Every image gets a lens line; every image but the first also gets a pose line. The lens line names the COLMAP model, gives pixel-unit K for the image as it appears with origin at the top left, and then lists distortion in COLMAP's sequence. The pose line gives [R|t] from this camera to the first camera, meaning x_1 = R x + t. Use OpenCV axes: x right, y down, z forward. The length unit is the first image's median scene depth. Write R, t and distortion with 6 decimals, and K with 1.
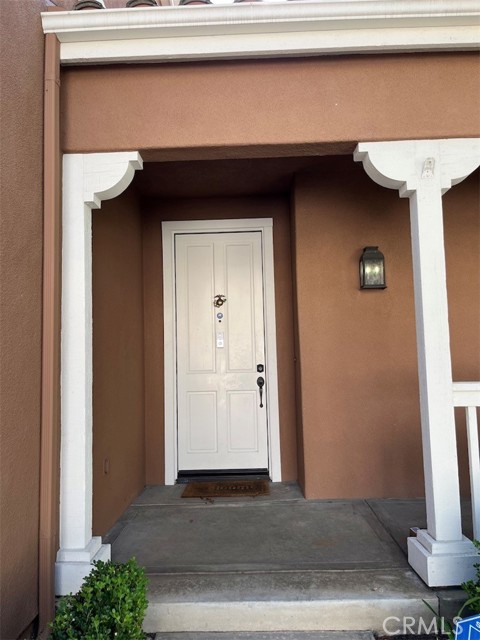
lens RADIAL K [[487.0, 0, 239.8], [0, 487.0, 320.2], [0, 0, 1]] dist [0.025996, -0.025998]
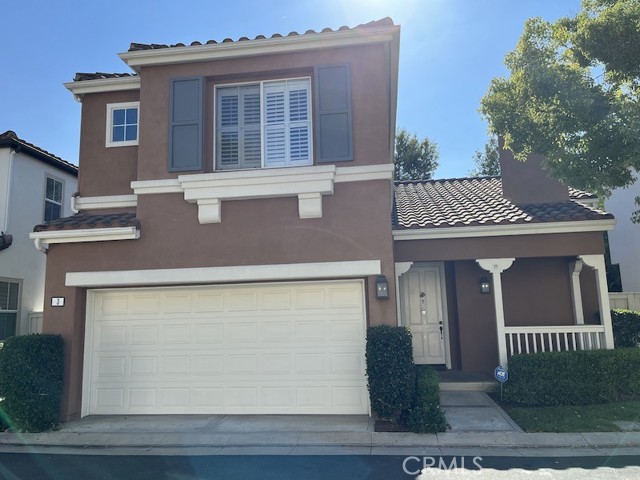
lens RADIAL K [[487.0, 0, 330.1], [0, 487.0, 239.0], [0, 0, 1]] dist [0.025996, -0.025998]
pose [[0.995886, -0.019021, -0.088593, -0.337821], [0.012495, 0.997207, -0.073637, -0.174701], [0.089746, 0.072227, 0.993342, -1.786114]]
